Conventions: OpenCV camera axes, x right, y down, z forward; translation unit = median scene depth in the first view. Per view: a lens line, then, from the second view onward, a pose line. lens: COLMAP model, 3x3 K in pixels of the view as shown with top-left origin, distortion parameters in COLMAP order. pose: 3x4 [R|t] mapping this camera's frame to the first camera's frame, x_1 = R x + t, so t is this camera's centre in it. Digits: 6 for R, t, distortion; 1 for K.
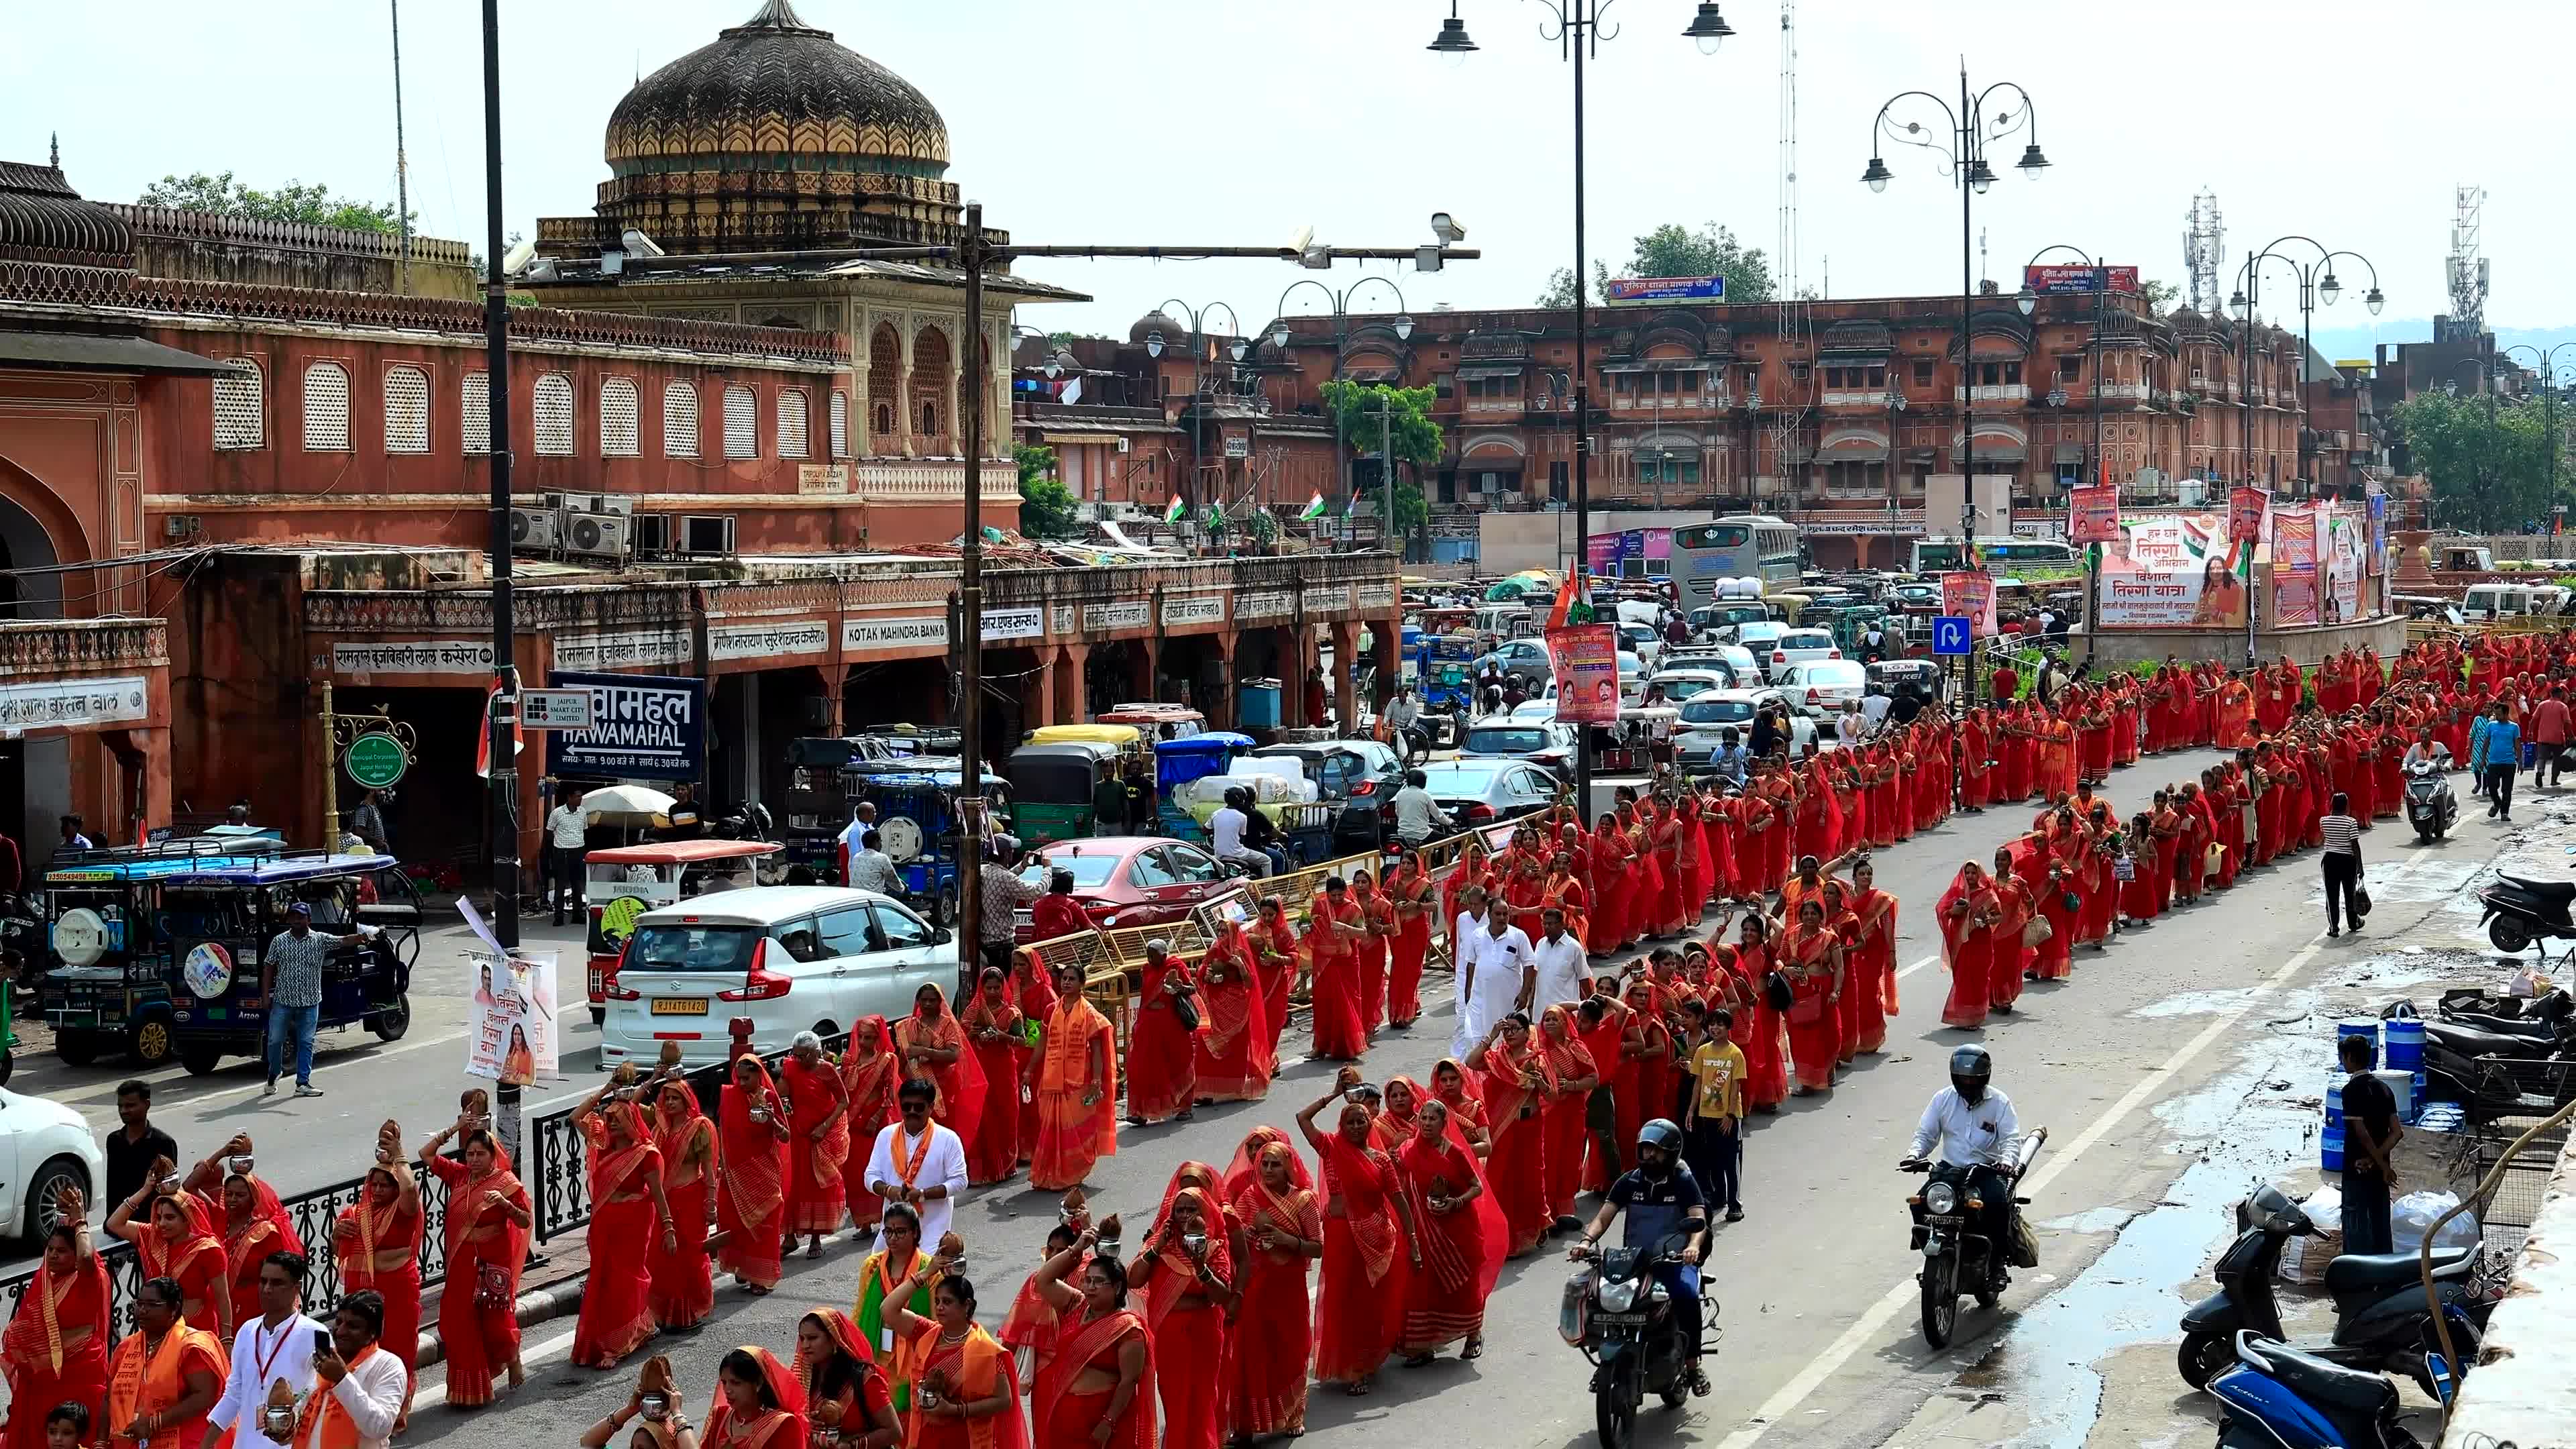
lens RADIAL K [[3878.8, 0, 1315.4], [0, 3878.8, 693.7], [0, 0, 1]] dist [0.048485, 0.408952]
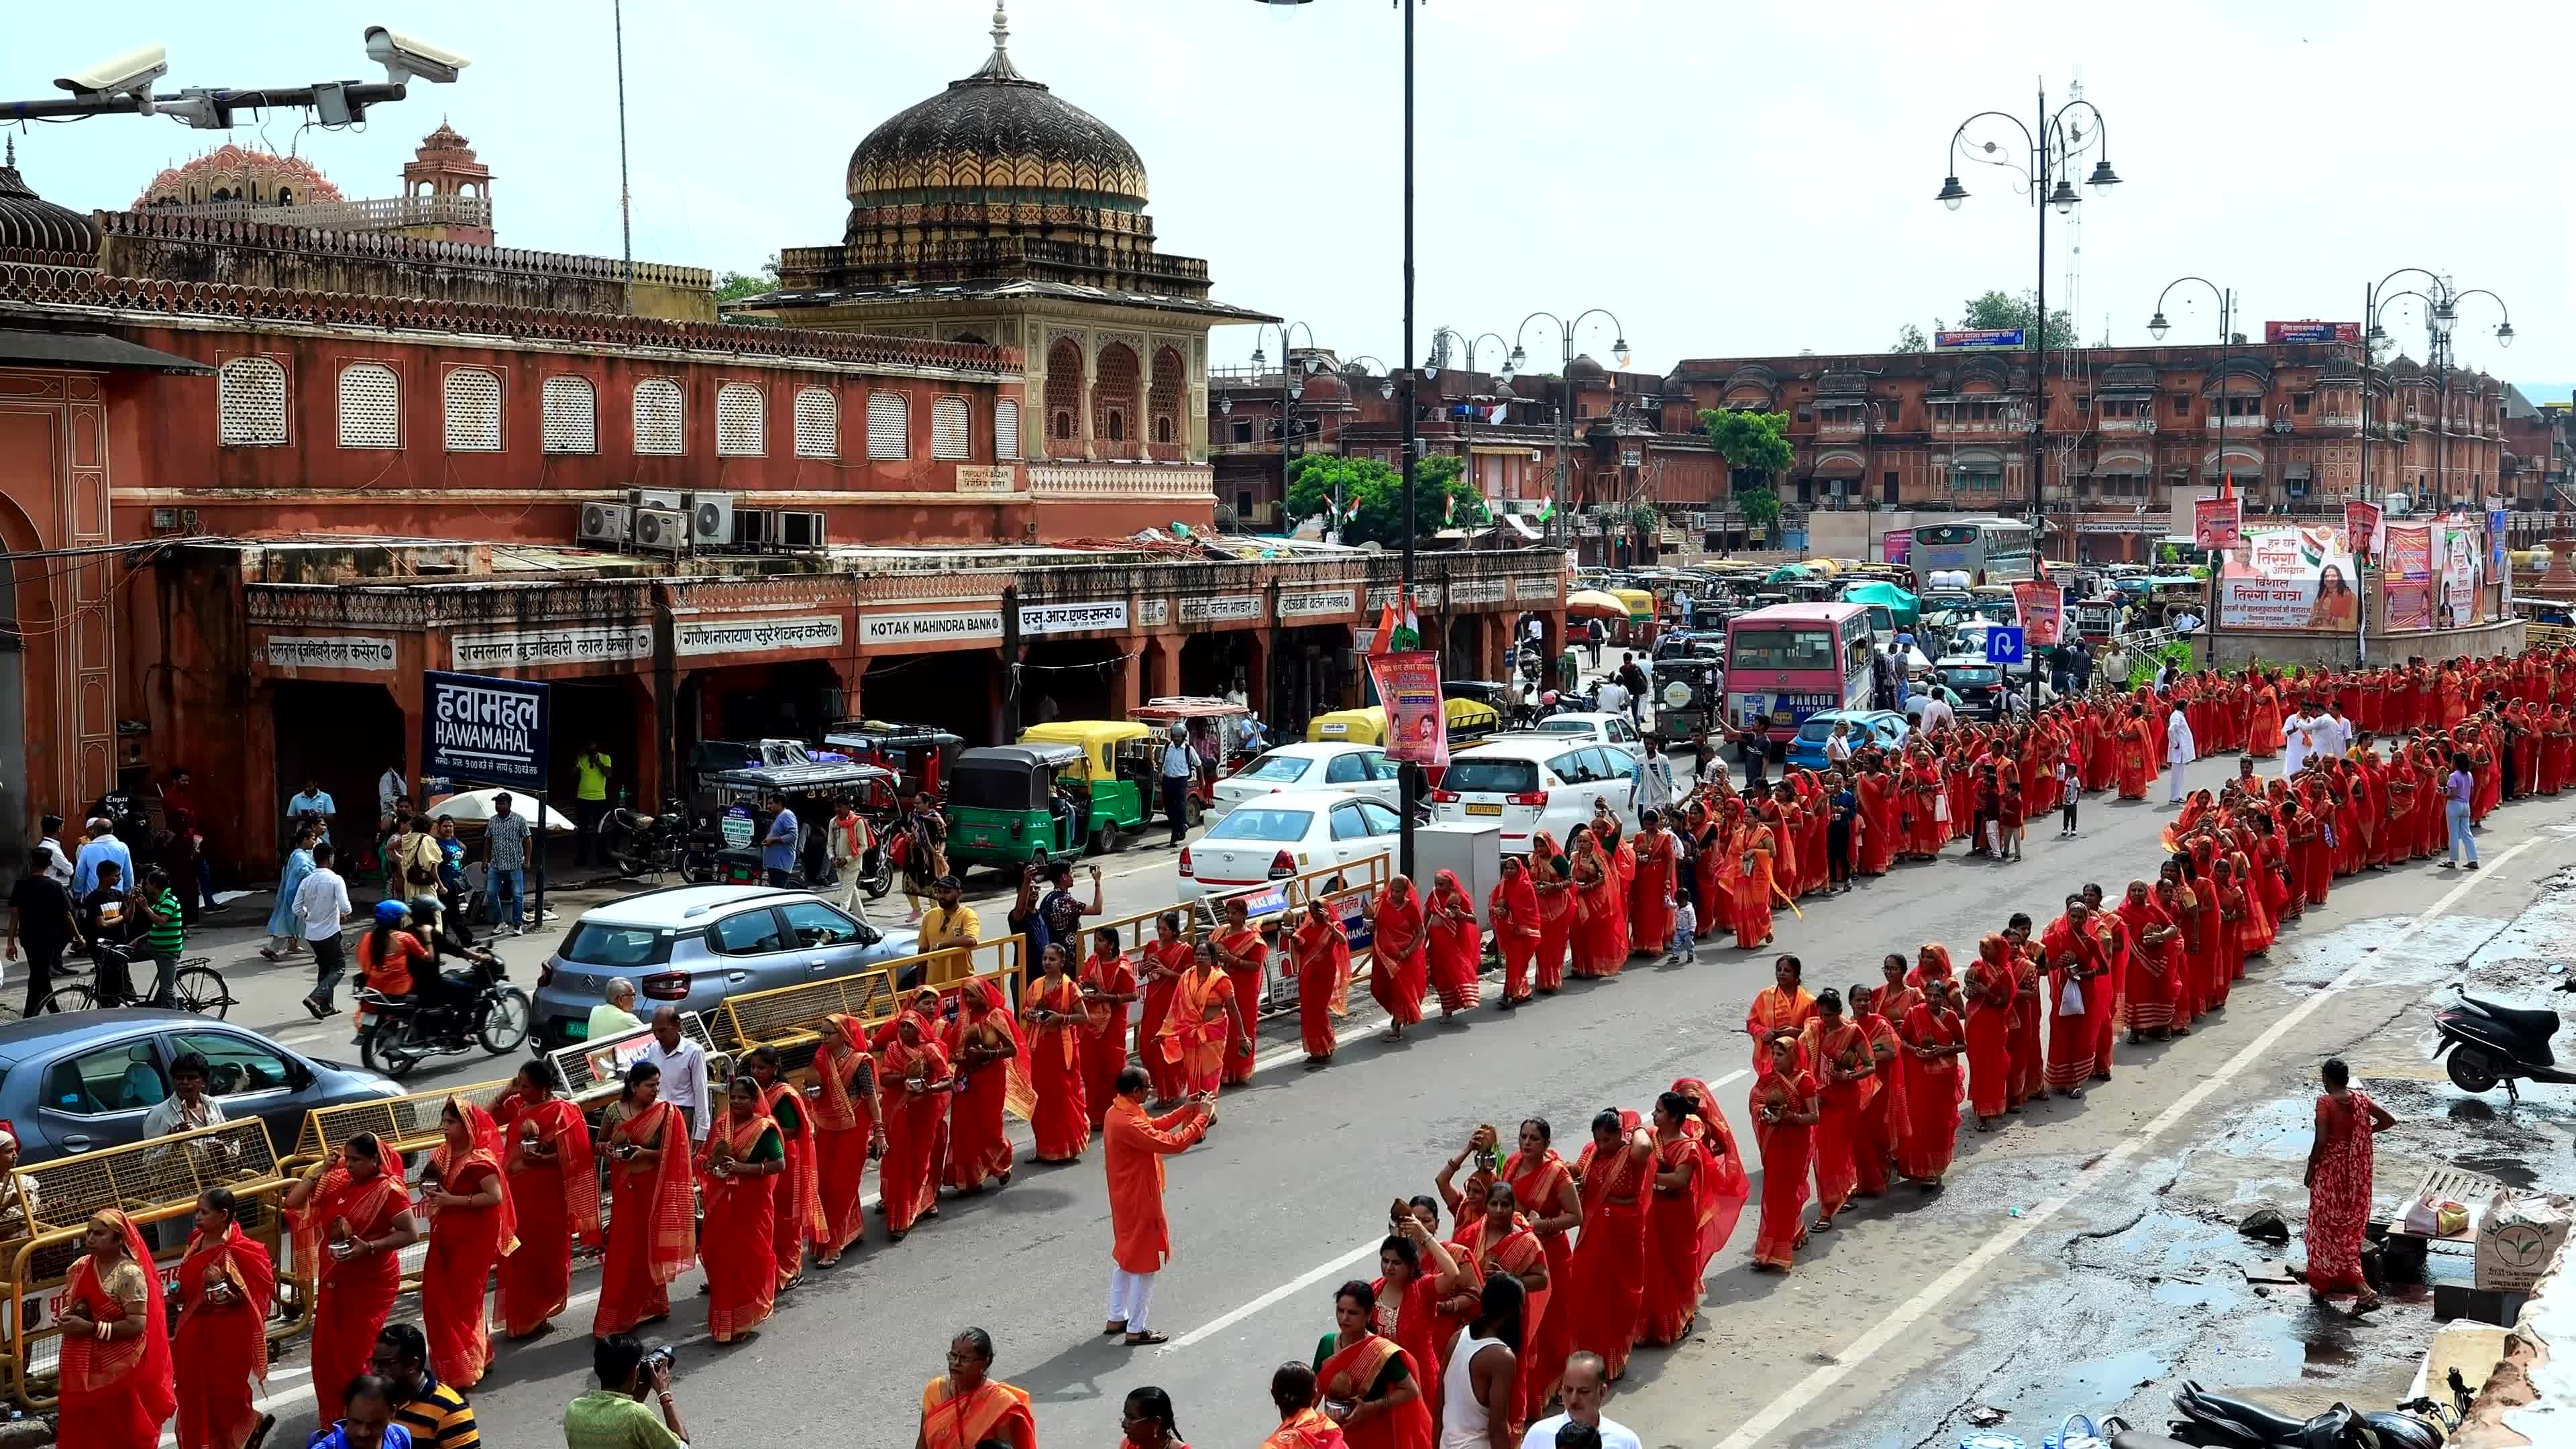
lens RADIAL K [[2688.9, 0, 1339.3], [0, 2688.9, 708.4], [0, 0, 1]] dist [-0.043852, 0.128555]
pose [[0.985353, 0.024973, -0.168686, 0.102284], [-0.020060, 0.999325, 0.030767, -0.015212], [0.169341, -0.026933, 0.985190, 0.257878]]
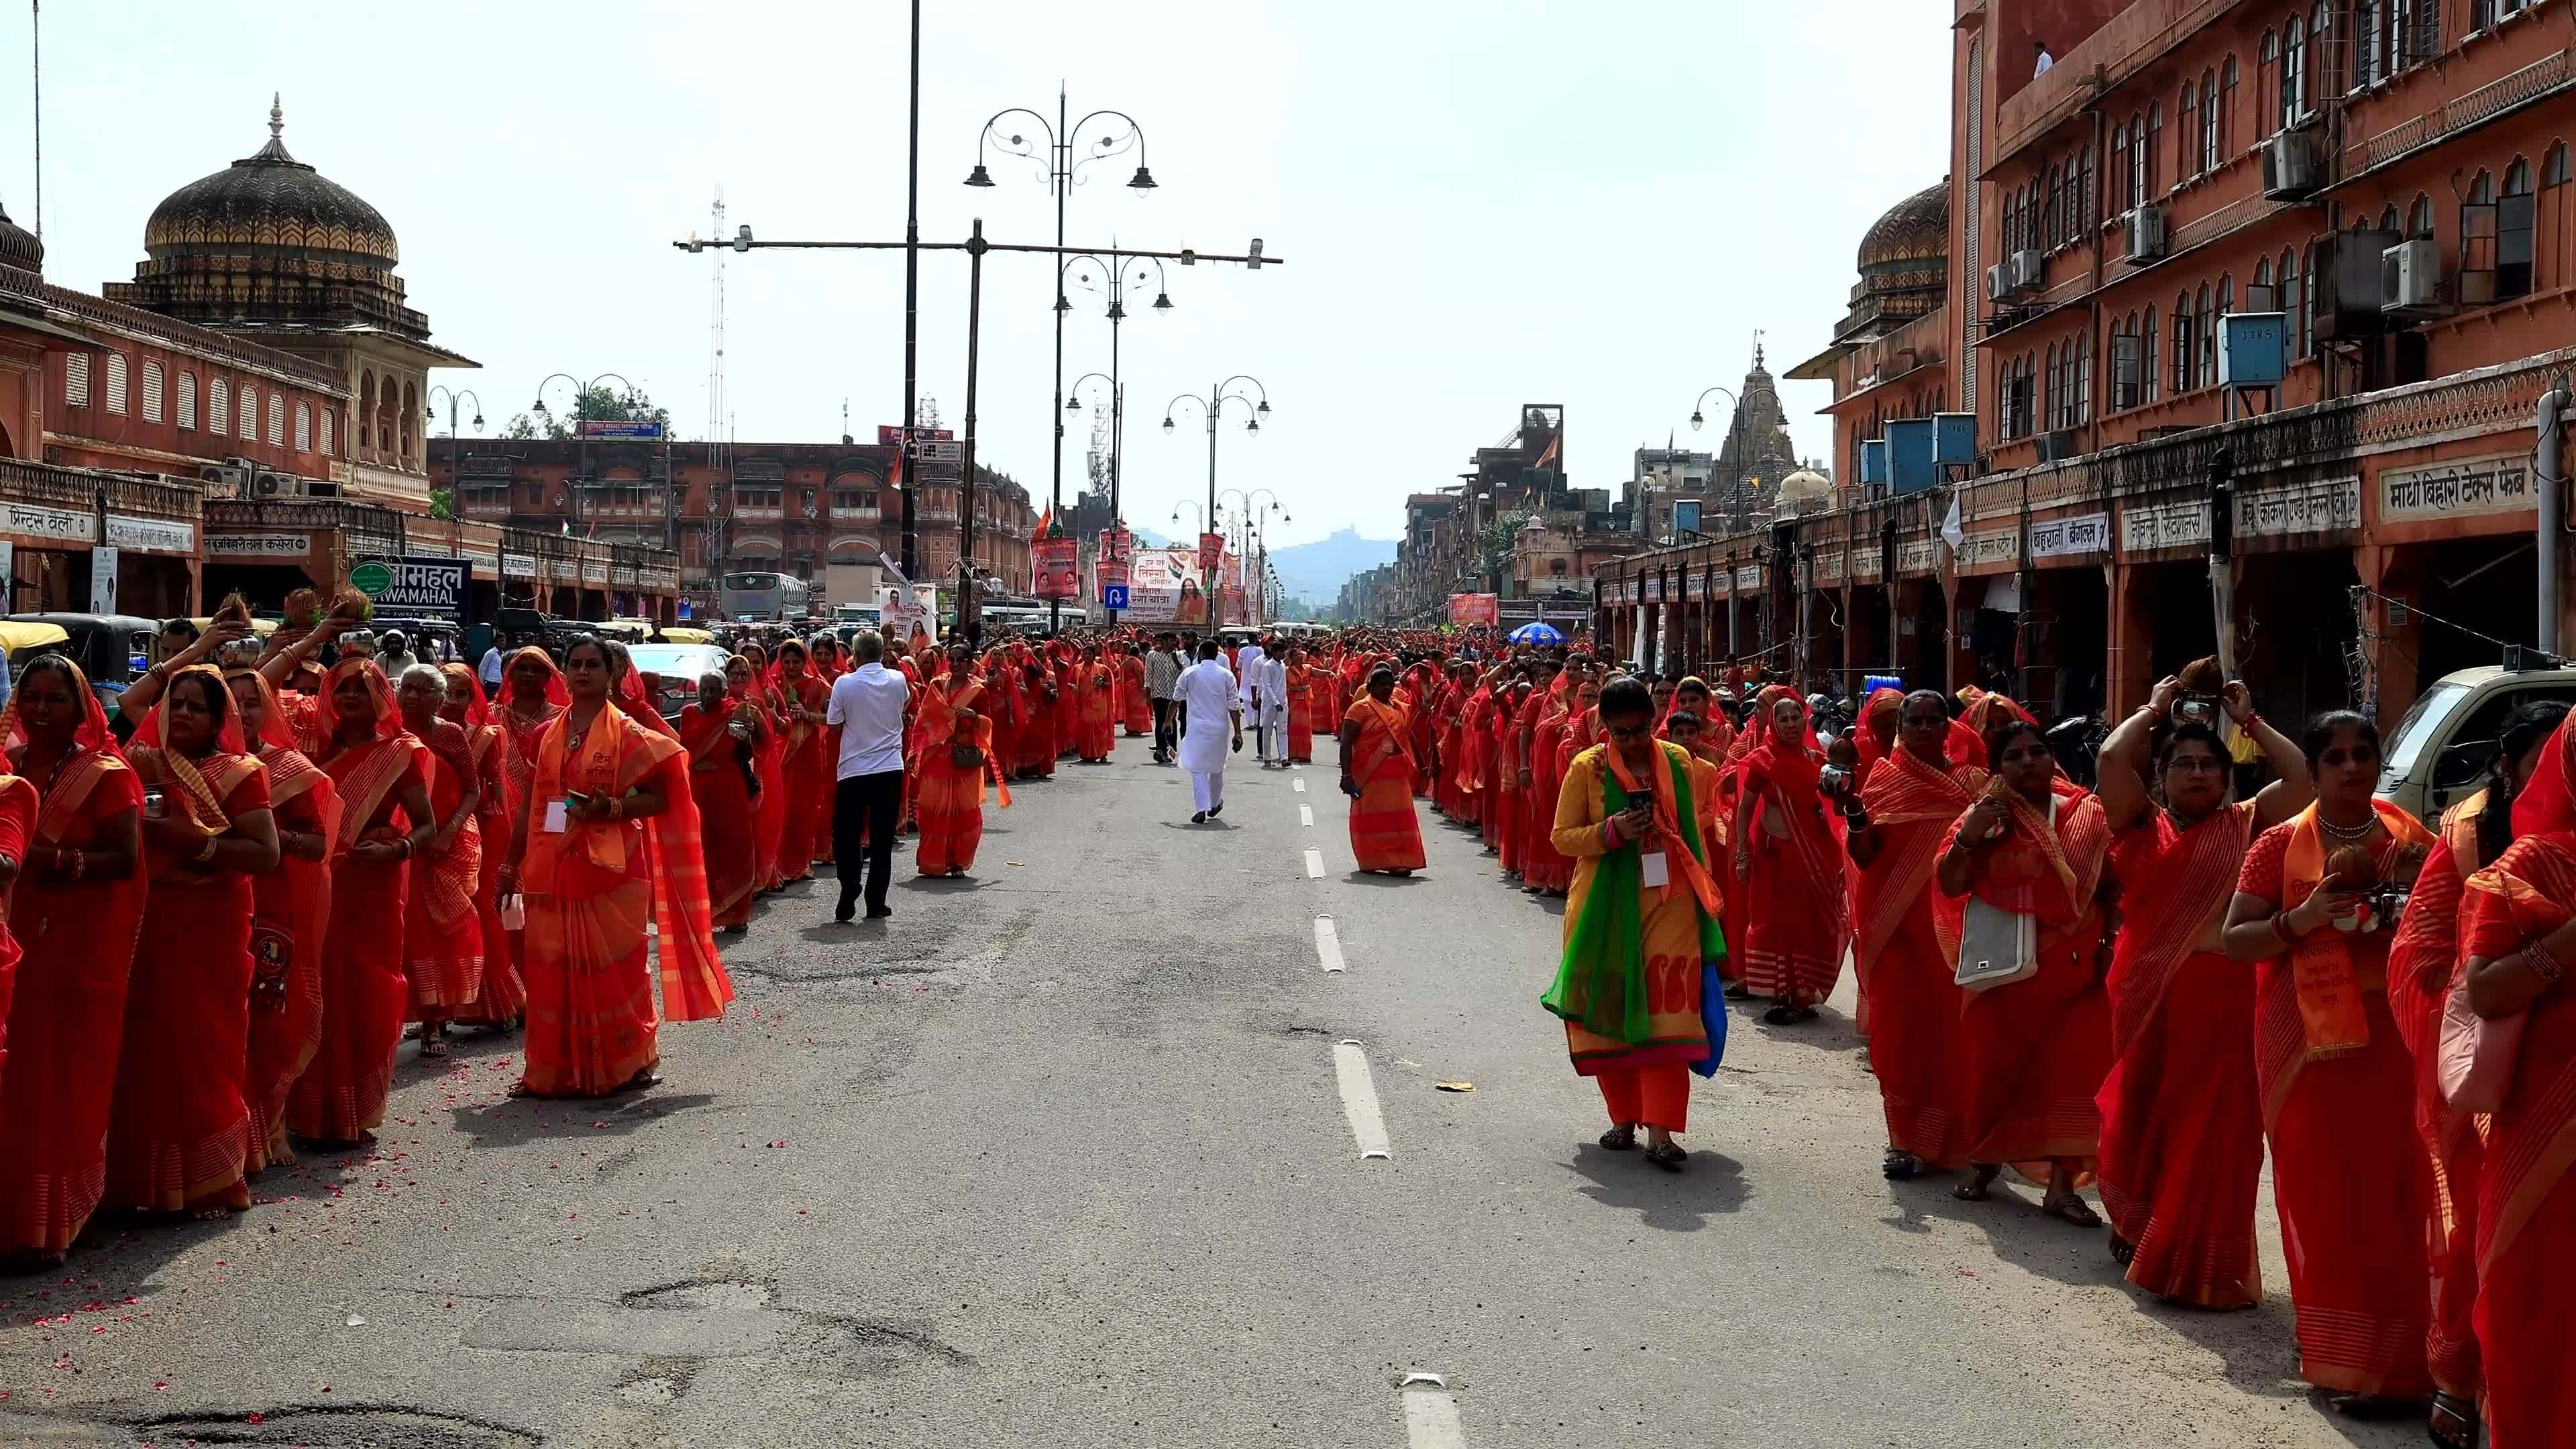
lens RADIAL K [[2922.0, 0, 1205.4], [0, 2922.0, 671.5], [0, 0, 1]] dist [0.008515, 0.004192]
pose [[0.940184, 0.022696, 0.339909, -0.189496], [-0.010345, 0.999220, -0.038104, 0.055475], [-0.340509, 0.032308, 0.939686, -0.120303]]
